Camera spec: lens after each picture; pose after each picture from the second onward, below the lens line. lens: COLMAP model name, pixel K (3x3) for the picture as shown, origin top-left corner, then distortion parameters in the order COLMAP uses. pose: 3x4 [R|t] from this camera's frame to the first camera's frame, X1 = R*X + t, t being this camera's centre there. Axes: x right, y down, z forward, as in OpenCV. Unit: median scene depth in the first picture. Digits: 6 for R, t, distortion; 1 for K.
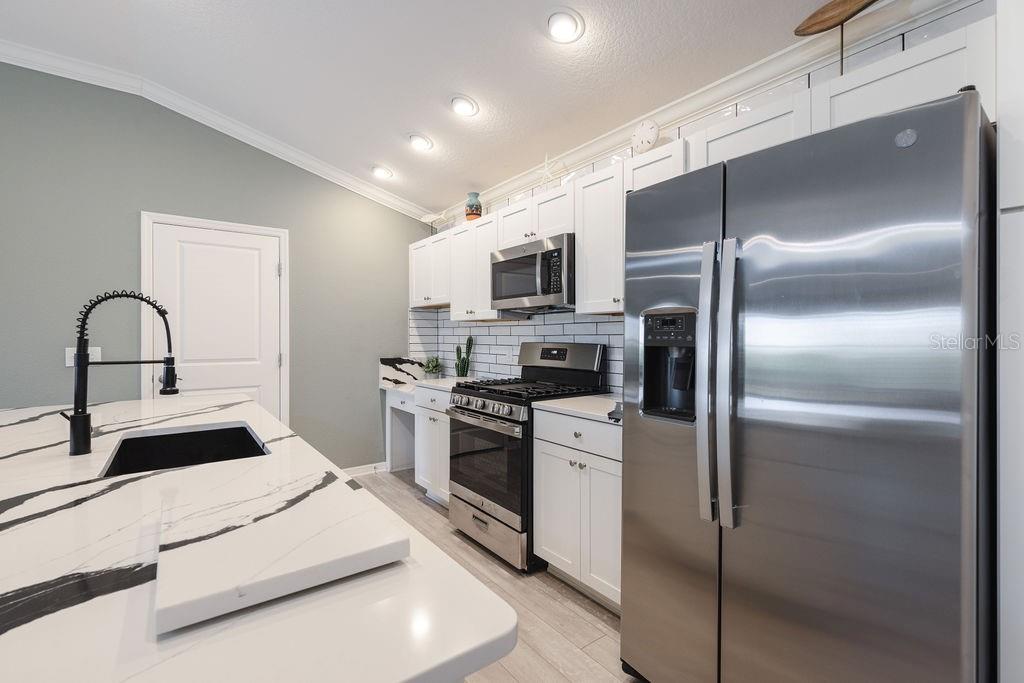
lens RADIAL K [[458.8, 0, 510.4], [0, 458.8, 338.1], [0, 0, 1]] dist [0.005854, -0.000412]
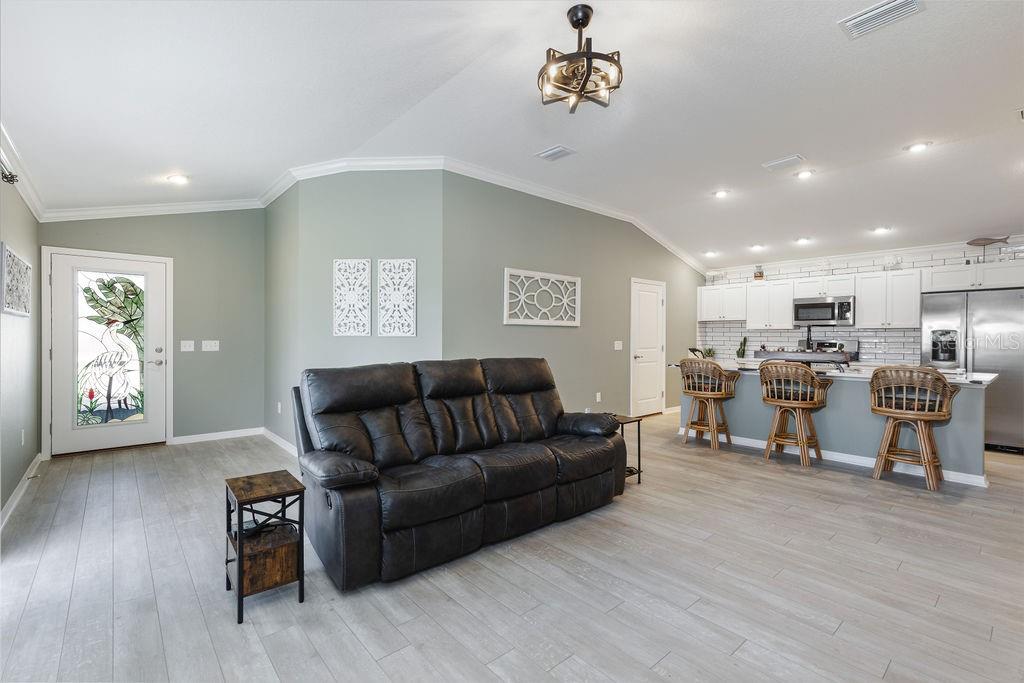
lens RADIAL K [[458.8, 0, 510.4], [0, 458.8, 338.1], [0, 0, 1]] dist [0.005854, -0.000412]
pose [[0.996607, 0.004827, 0.082171, -1.528161], [-0.004877, 0.999988, 0.000403, 0.006285], [-0.082168, -0.000803, 0.996618, -1.057873]]
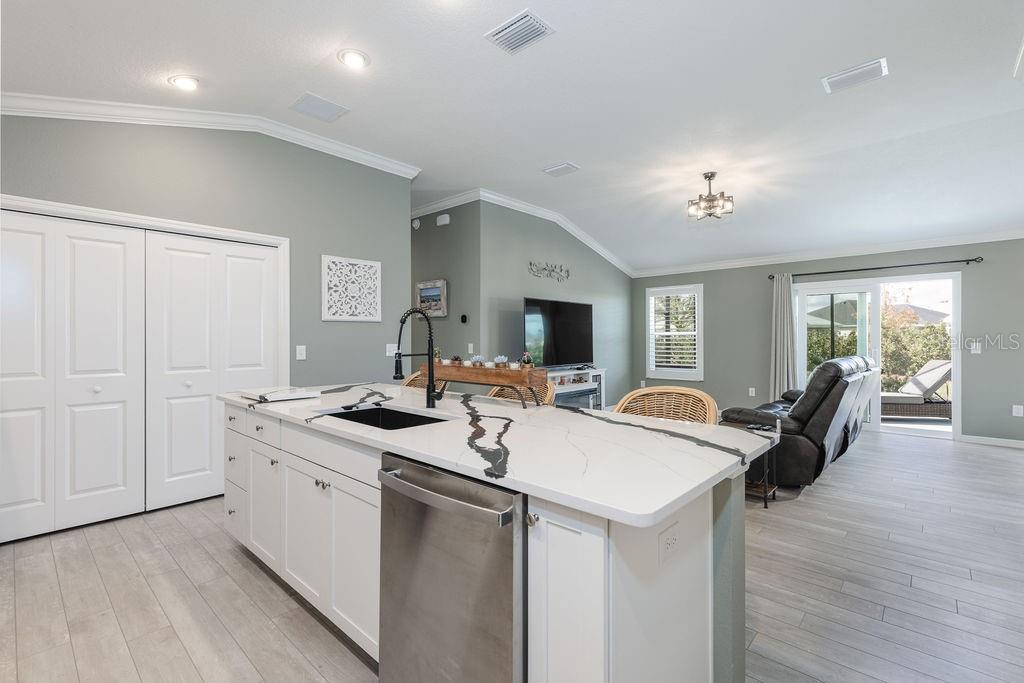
lens RADIAL K [[458.8, 0, 510.4], [0, 458.8, 338.1], [0, 0, 1]] dist [0.005854, -0.000412]
pose [[-0.980733, 0.003903, -0.195314, -0.371665], [0.003480, 0.999991, 0.002510, -0.001515], [0.195322, 0.001782, -0.980738, 1.127336]]
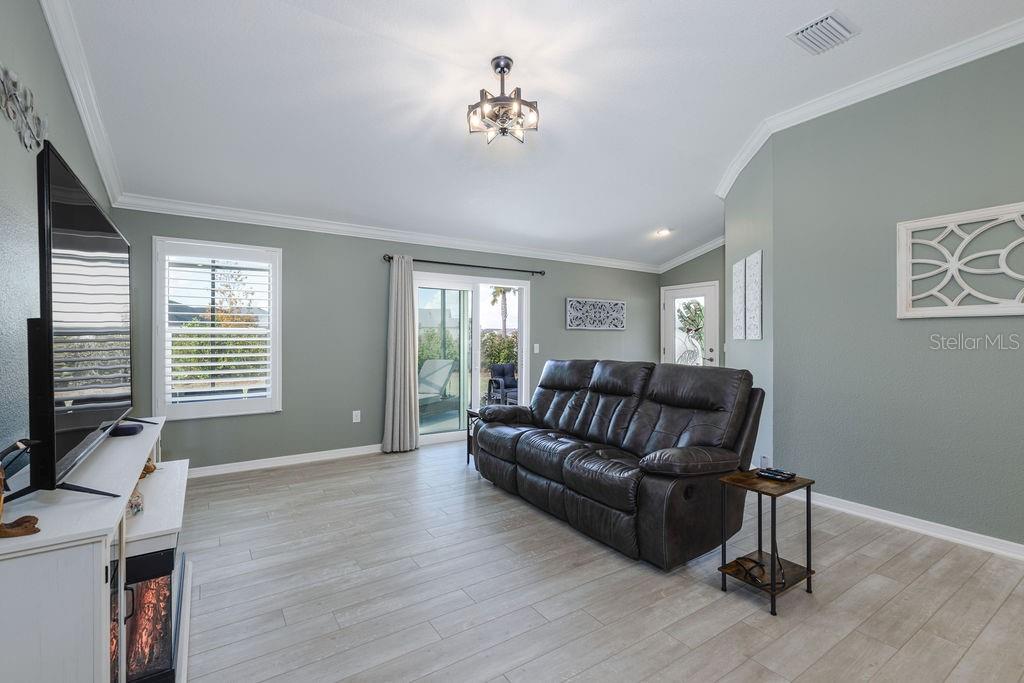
lens RADIAL K [[458.8, 0, 510.4], [0, 458.8, 338.1], [0, 0, 1]] dist [0.005854, -0.000412]
pose [[-0.044268, -0.001412, -0.999019, -0.420658], [-0.002880, 0.999995, -0.001286, 0.003250], [0.999016, 0.002821, -0.044272, -0.216810]]
